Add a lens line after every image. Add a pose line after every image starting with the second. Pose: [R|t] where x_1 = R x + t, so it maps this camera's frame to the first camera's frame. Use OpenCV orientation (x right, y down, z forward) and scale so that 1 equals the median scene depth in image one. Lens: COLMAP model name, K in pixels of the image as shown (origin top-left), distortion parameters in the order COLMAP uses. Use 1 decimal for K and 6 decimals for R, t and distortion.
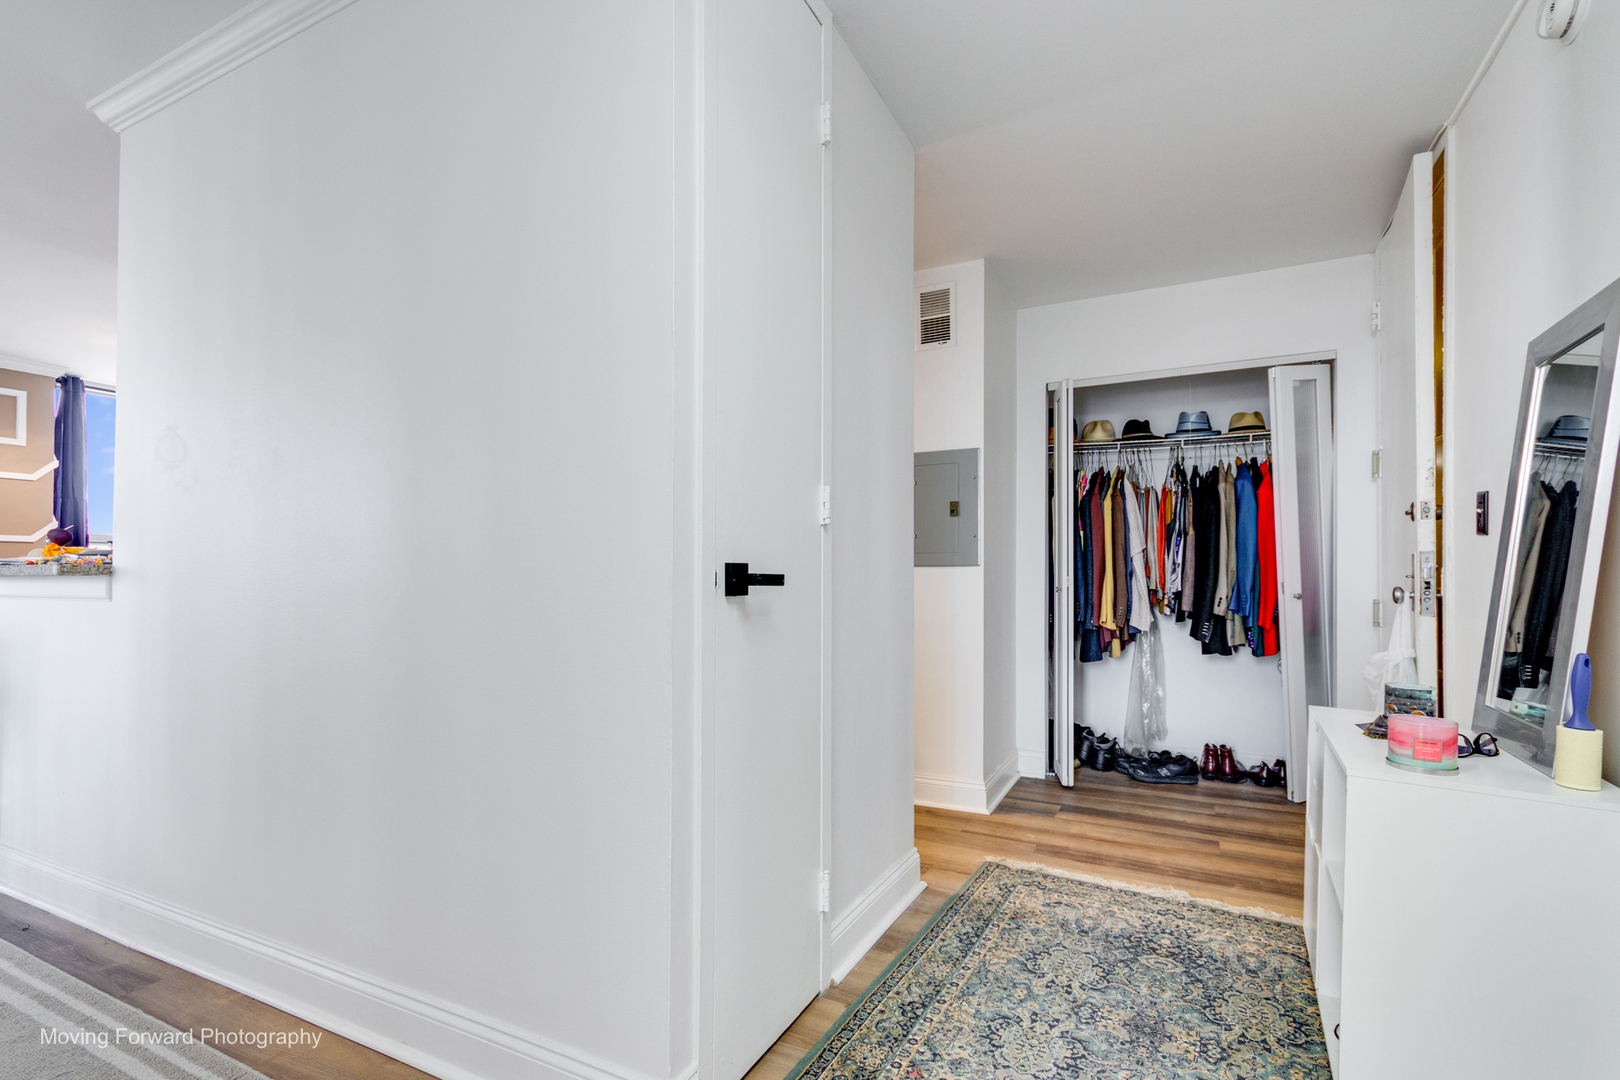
lens RADIAL K [[746.4, 0, 803.0], [0, 746.4, 548.6], [0, 0, 1]] dist [0.004510, 0.000431]
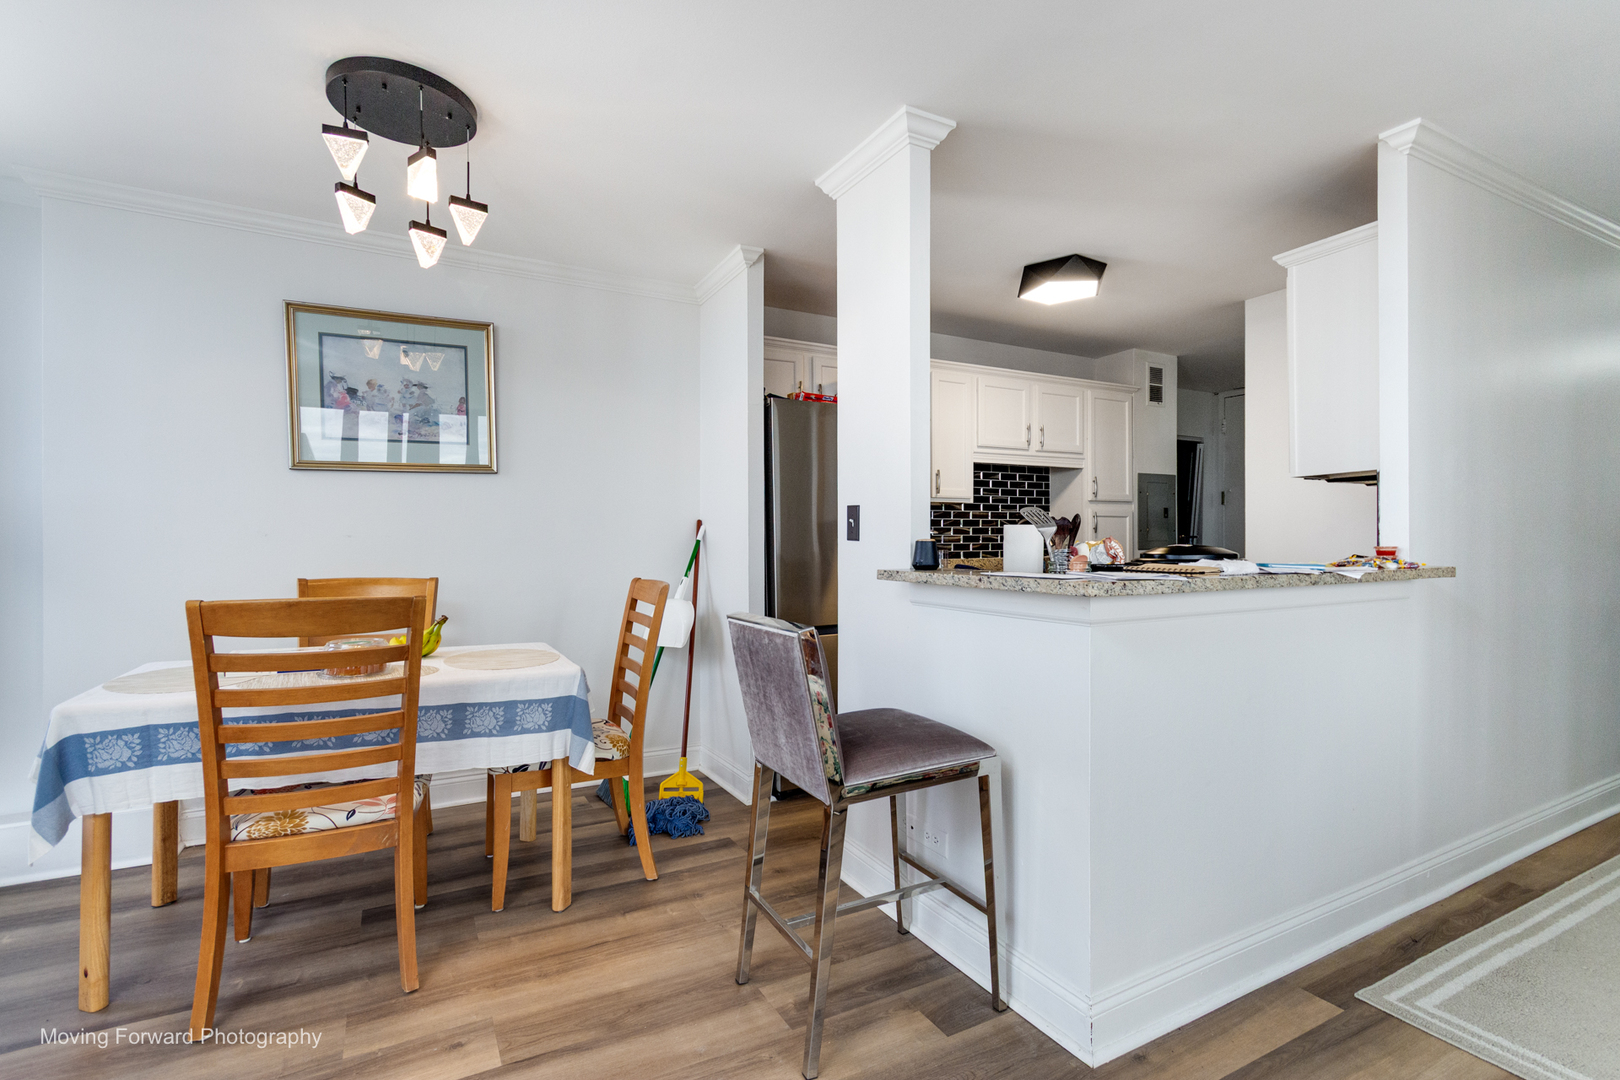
lens RADIAL K [[746.4, 0, 803.0], [0, 746.4, 548.6], [0, 0, 1]] dist [0.004510, 0.000431]
pose [[0.580459, -0.009445, 0.814235, -1.553283], [-0.020328, 0.999453, 0.026085, -0.007870], [-0.814036, -0.031693, 0.579949, 0.746193]]
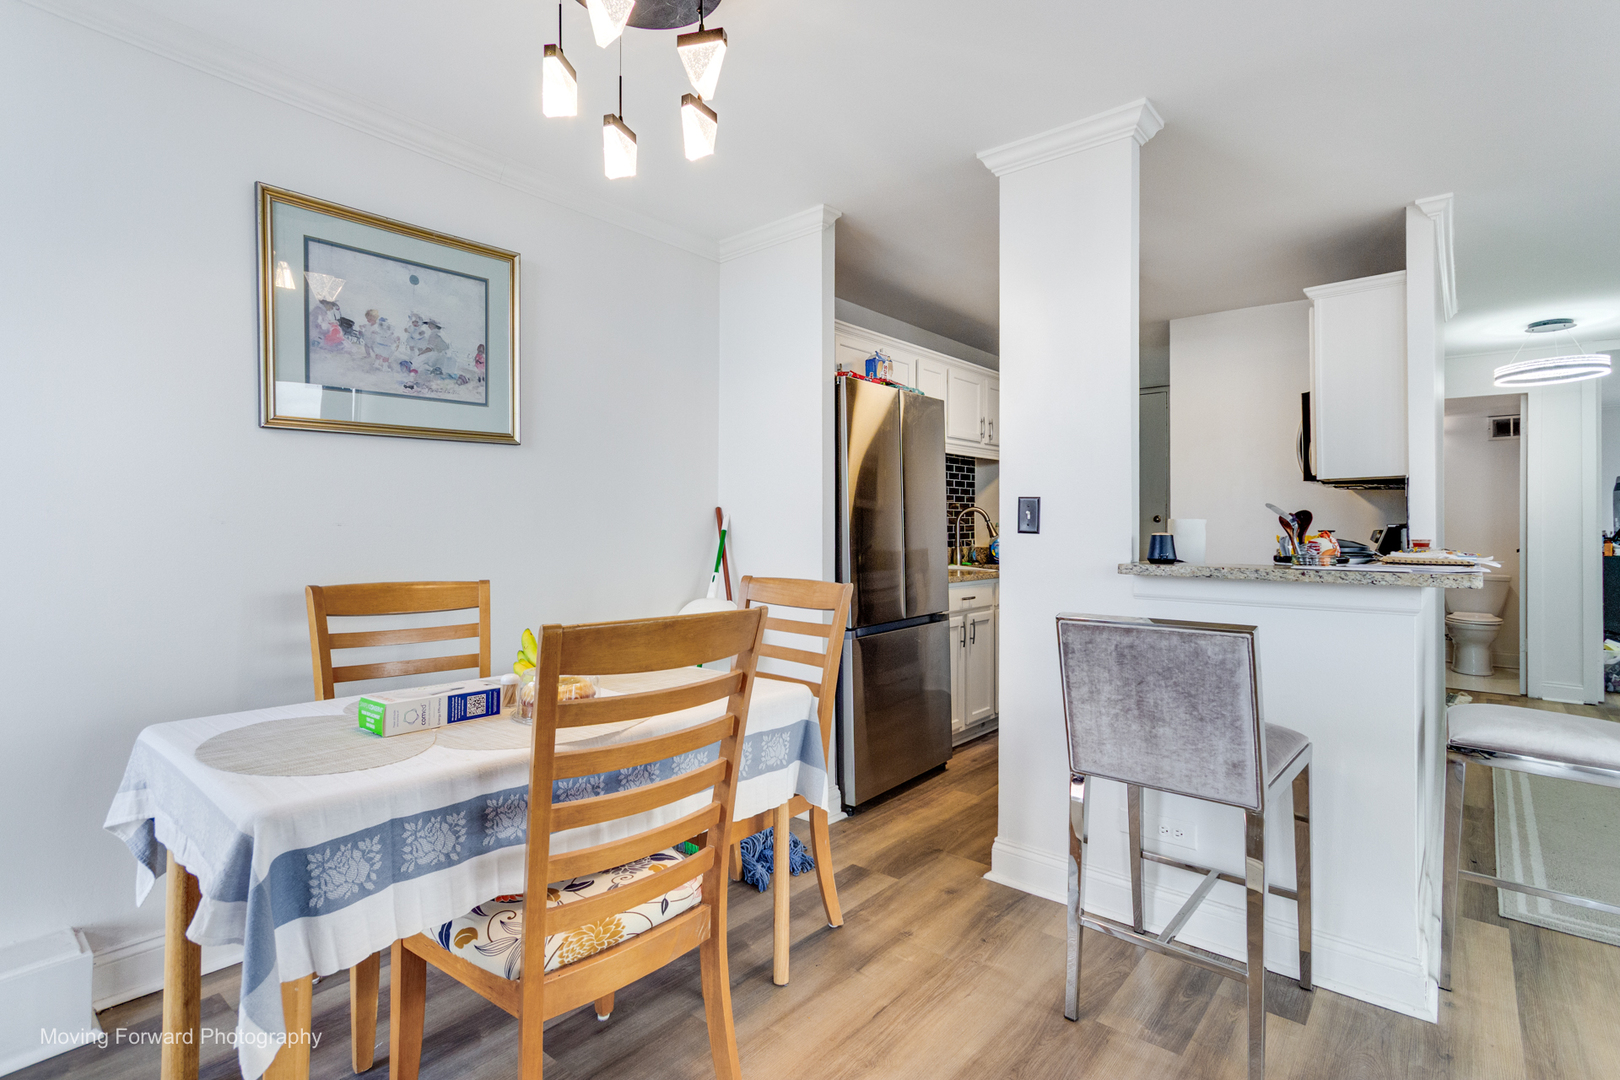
lens RADIAL K [[775.9, 0, 809.0], [0, 775.9, 527.7], [0, 0, 1]] dist [0.006669, 0.000769]
pose [[0.244264, 0.000452, 0.969709, -1.698206], [-0.029743, 0.999533, 0.007026, -0.001707], [-0.969253, -0.030558, 0.244163, 1.180677]]
